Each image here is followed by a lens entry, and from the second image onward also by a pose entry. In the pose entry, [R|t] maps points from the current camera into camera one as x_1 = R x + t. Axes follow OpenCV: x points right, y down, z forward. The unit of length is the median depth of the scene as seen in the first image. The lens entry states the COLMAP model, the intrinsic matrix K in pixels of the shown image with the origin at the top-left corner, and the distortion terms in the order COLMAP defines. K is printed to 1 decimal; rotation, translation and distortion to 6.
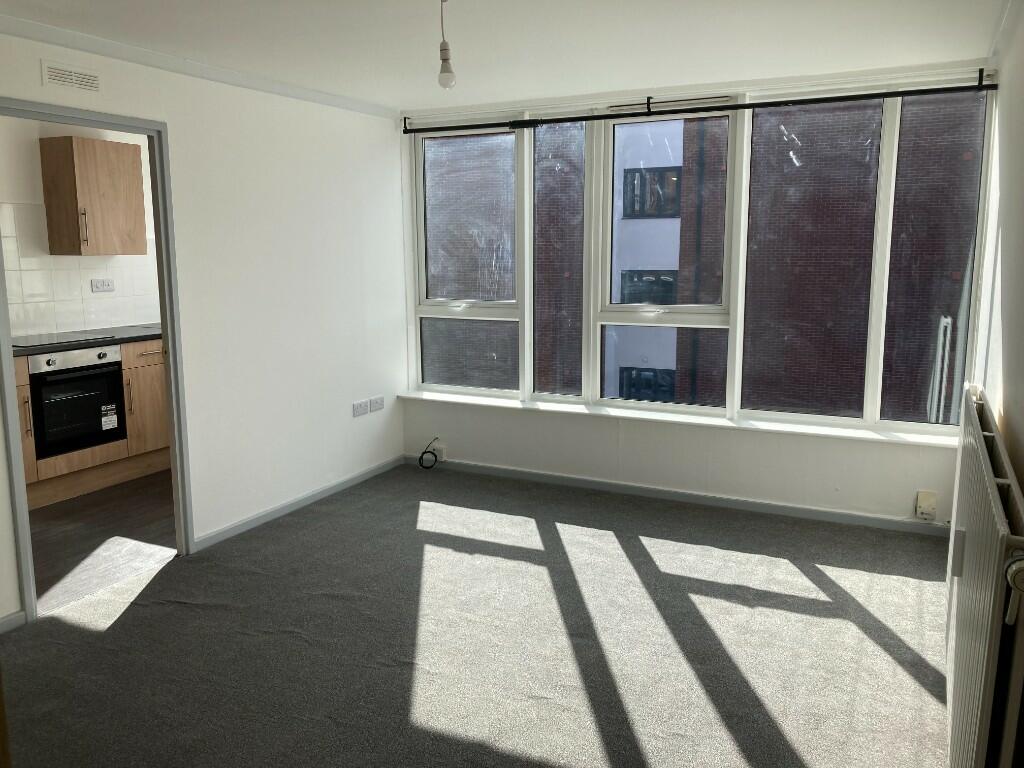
lens RADIAL K [[839.2, 0, 512.0], [0, 839.2, 384.0], [0, 0, 1]] dist [-0.002502, -0.000299]
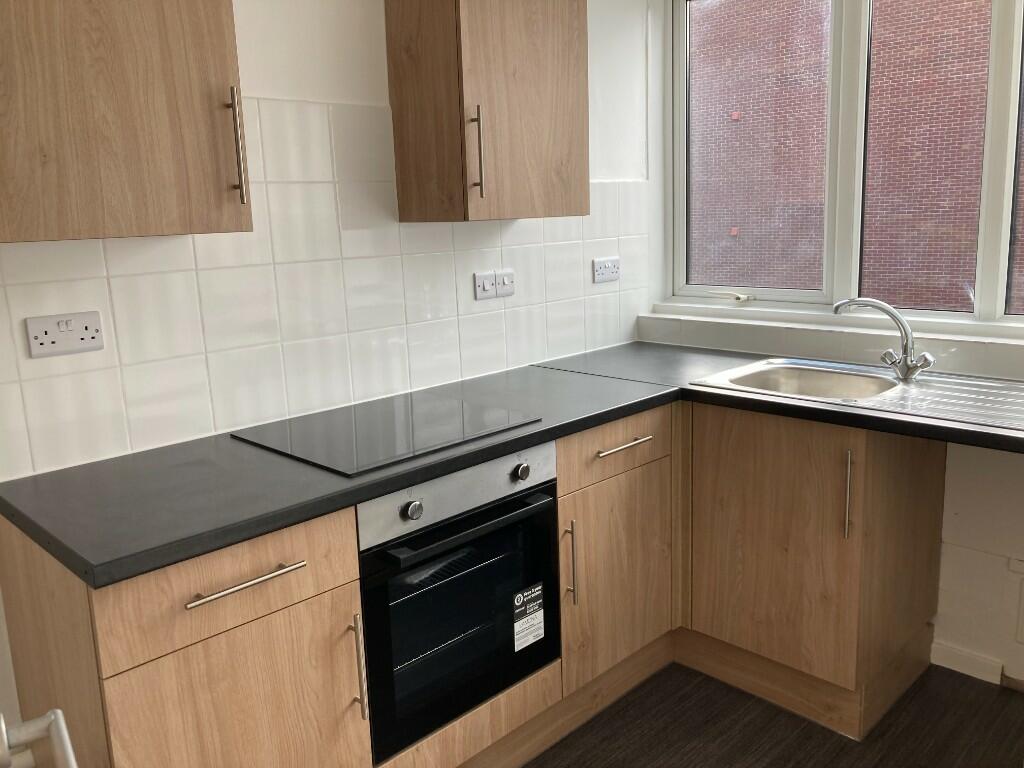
lens RADIAL K [[839.2, 0, 512.0], [0, 839.2, 384.0], [0, 0, 1]] dist [-0.002502, -0.000299]
pose [[0.947405, 0.029020, -0.318720, -0.359274], [-0.016130, 0.998944, 0.043008, -0.091337], [0.319632, -0.035605, 0.946873, 0.611516]]
